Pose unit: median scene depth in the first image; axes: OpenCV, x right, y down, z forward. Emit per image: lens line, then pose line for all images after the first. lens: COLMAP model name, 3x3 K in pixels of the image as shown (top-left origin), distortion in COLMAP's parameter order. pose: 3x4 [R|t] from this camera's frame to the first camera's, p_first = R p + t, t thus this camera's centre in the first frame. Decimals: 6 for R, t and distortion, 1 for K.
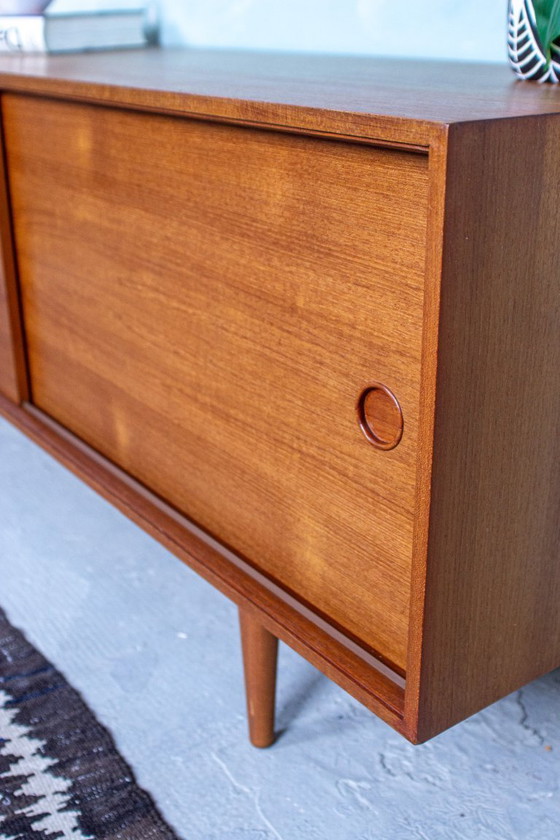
lens RADIAL K [[1009.3, 0, 280.0], [0, 1009.3, 420.0], [0, 0, 1]] dist [-0.055216, -0.015891]
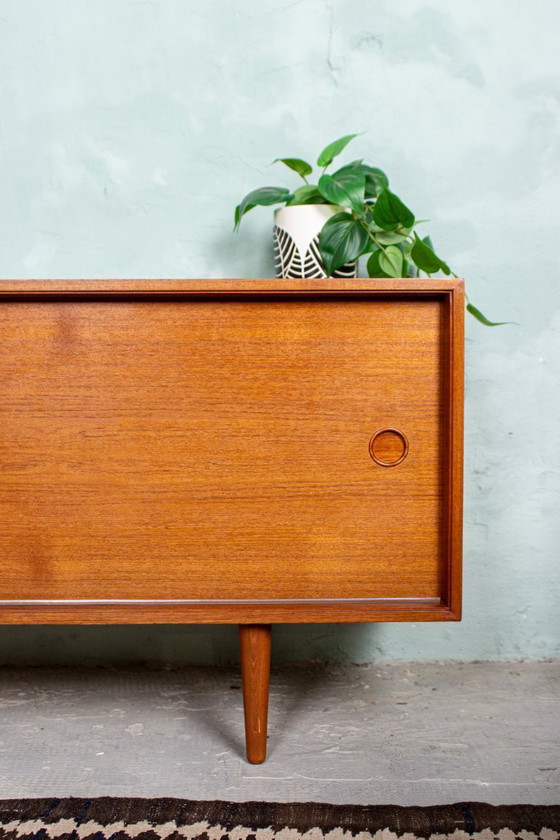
lens RADIAL K [[1059.1, 0, 280.0], [0, 1059.1, 420.0], [0, 0, 1]] dist [-0.032576, -0.014811]
pose [[0.572498, -0.052089, 0.818250, -1.422518], [0.313922, 0.935859, -0.160064, 0.175680], [-0.757429, 0.348503, 0.552129, 0.085375]]
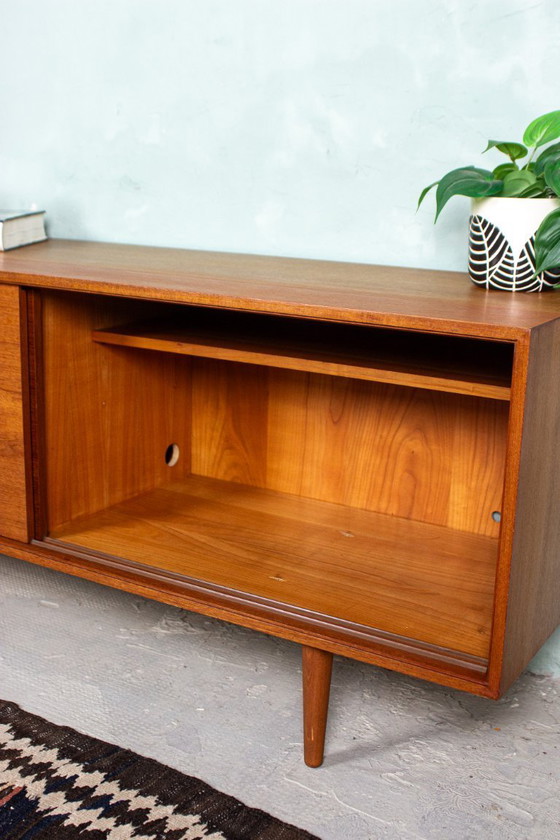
lens RADIAL K [[1036.8, 0, 280.0], [0, 1036.8, 420.0], [0, 0, 1]] dist [-0.046092, 0.005248]
pose [[0.923204, -0.063954, 0.378951, -0.714279], [0.116770, 0.986118, -0.118054, 0.034120], [-0.366140, 0.153238, 0.917856, -0.411376]]
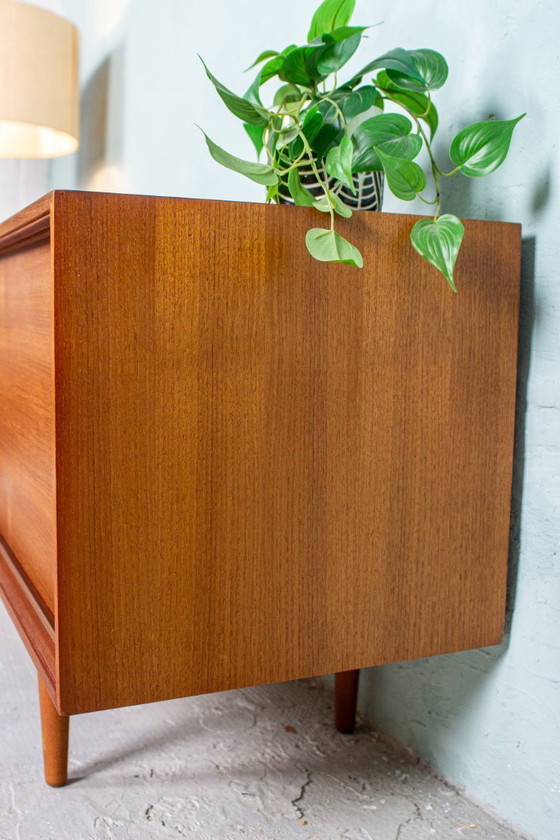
lens RADIAL K [[958.0, 0, 280.0], [0, 958.0, 420.0], [0, 0, 1]] dist [-0.070124, 0.022062]
pose [[0.977728, 0.049474, -0.203960, 0.546028], [-0.103364, 0.959296, -0.262807, 0.238496], [0.182656, 0.278036, 0.943045, -0.082024]]
